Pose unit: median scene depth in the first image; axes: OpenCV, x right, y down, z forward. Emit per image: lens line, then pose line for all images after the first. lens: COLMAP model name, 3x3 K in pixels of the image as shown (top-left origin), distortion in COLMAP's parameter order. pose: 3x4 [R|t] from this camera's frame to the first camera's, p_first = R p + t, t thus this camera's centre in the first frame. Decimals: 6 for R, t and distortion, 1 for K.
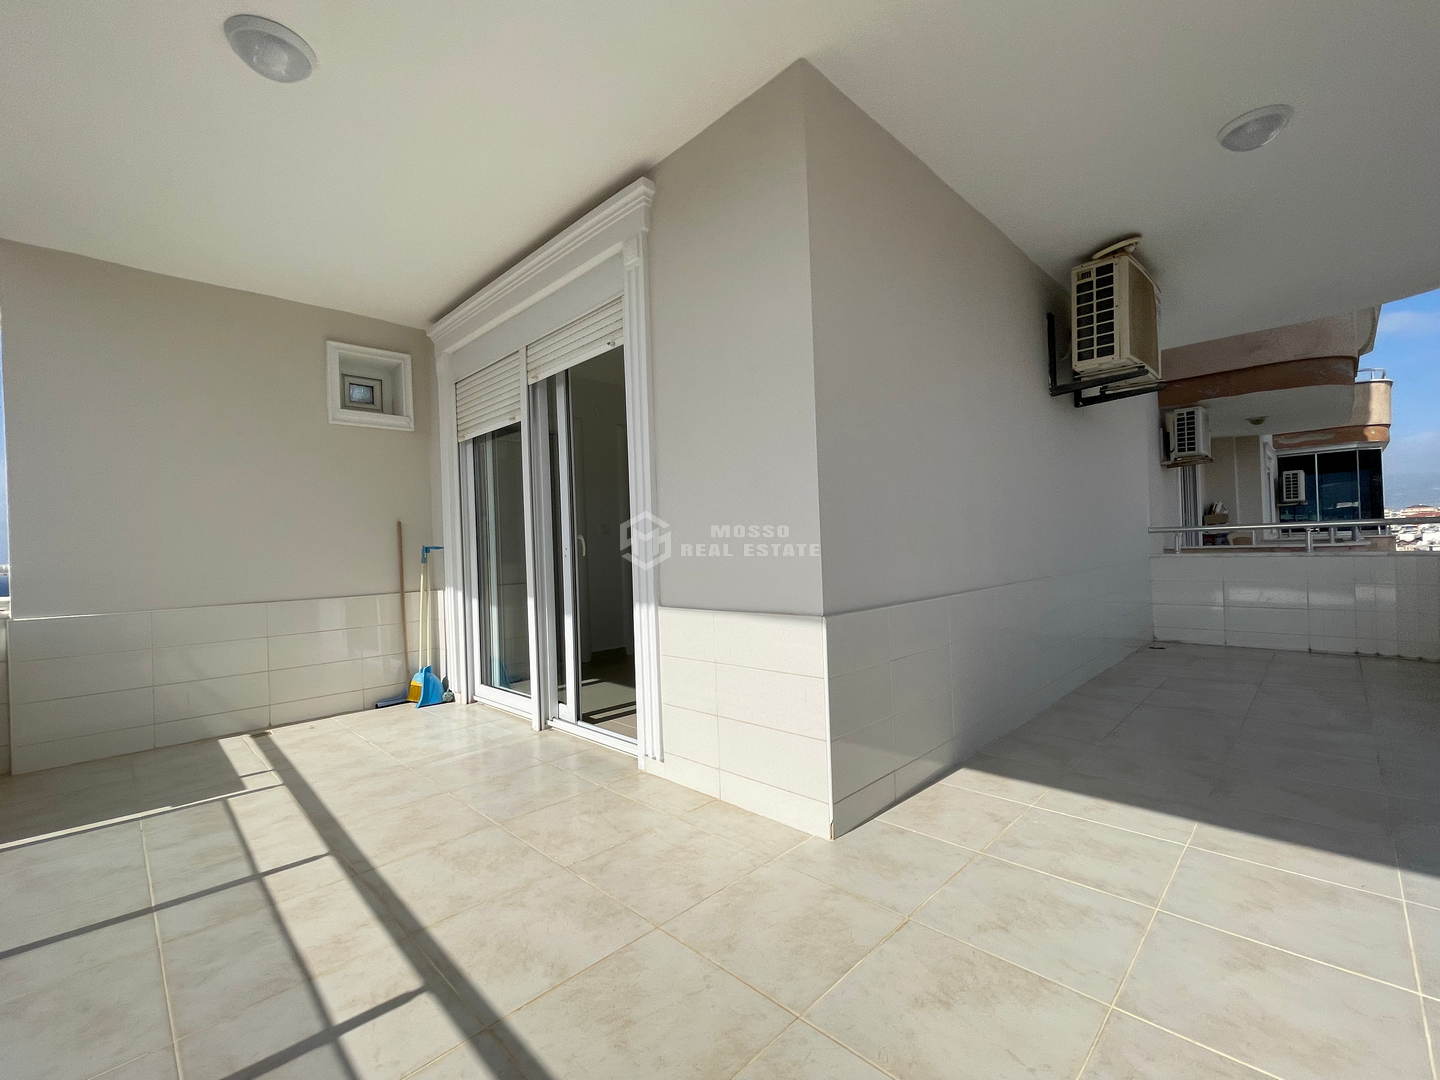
lens RADIAL K [[615.3, 0, 718.0], [0, 615.3, 543.9], [0, 0, 1]] dist [-0.011820, 0.003001]
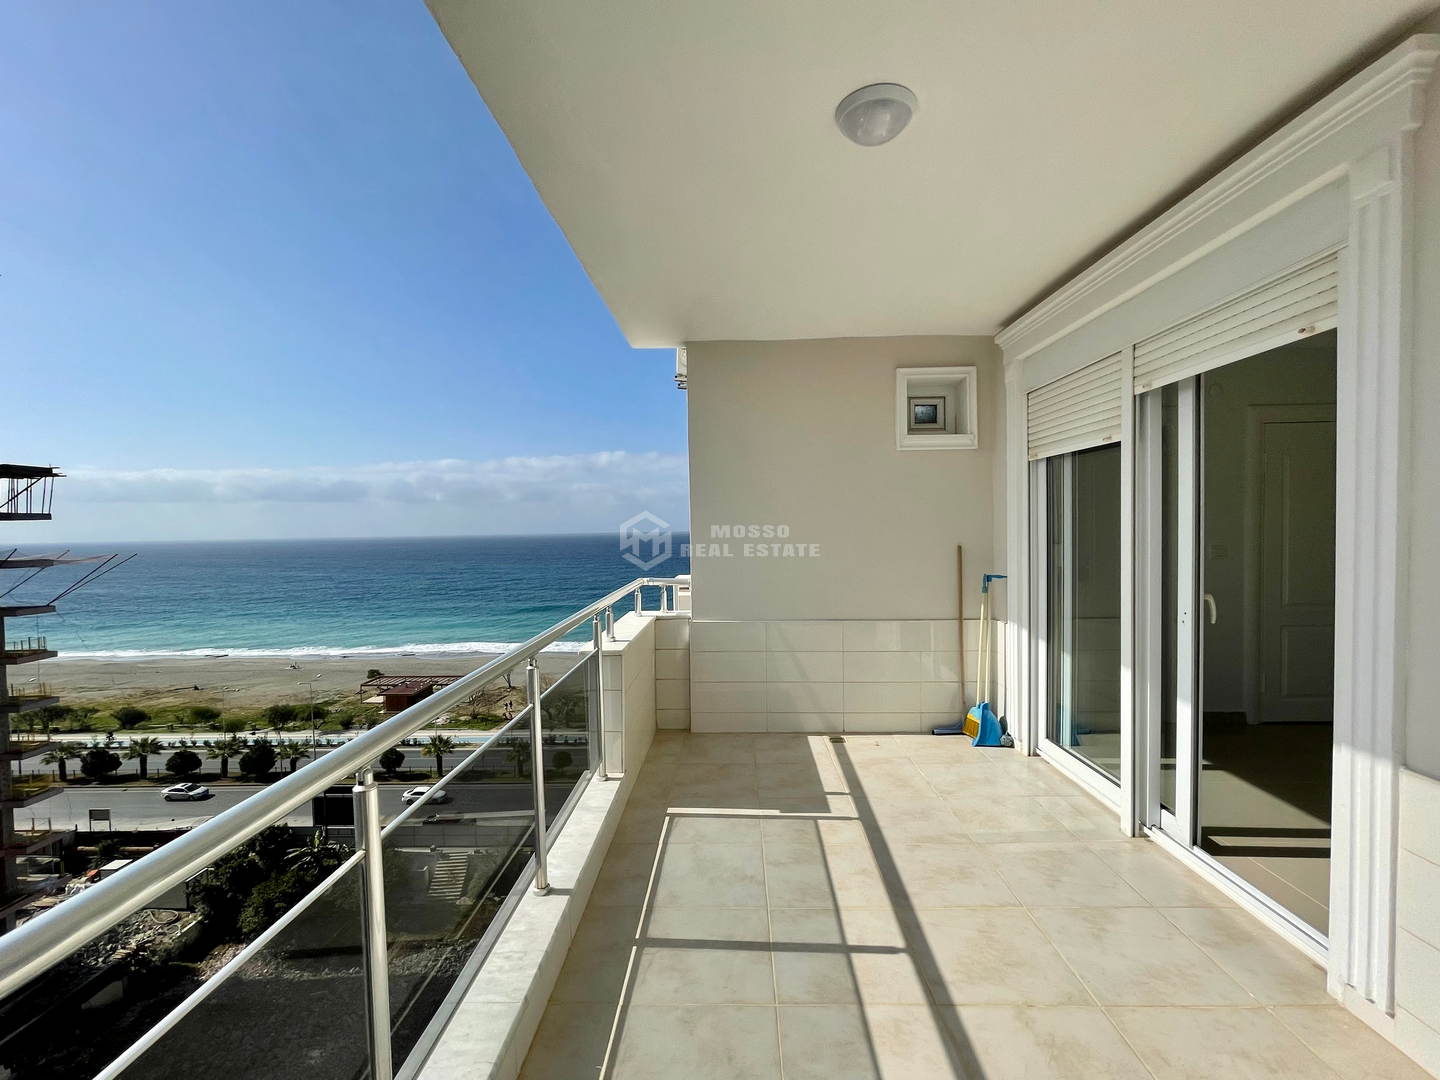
lens RADIAL K [[615.3, 0, 719.9], [0, 615.3, 543.9], [0, 0, 1]] dist [-0.011820, 0.003001]
pose [[0.686863, 0.045204, -0.725379, -0.100856], [-0.005778, 0.998372, 0.056745, -0.111850], [0.726764, -0.034784, 0.686006, 0.088405]]
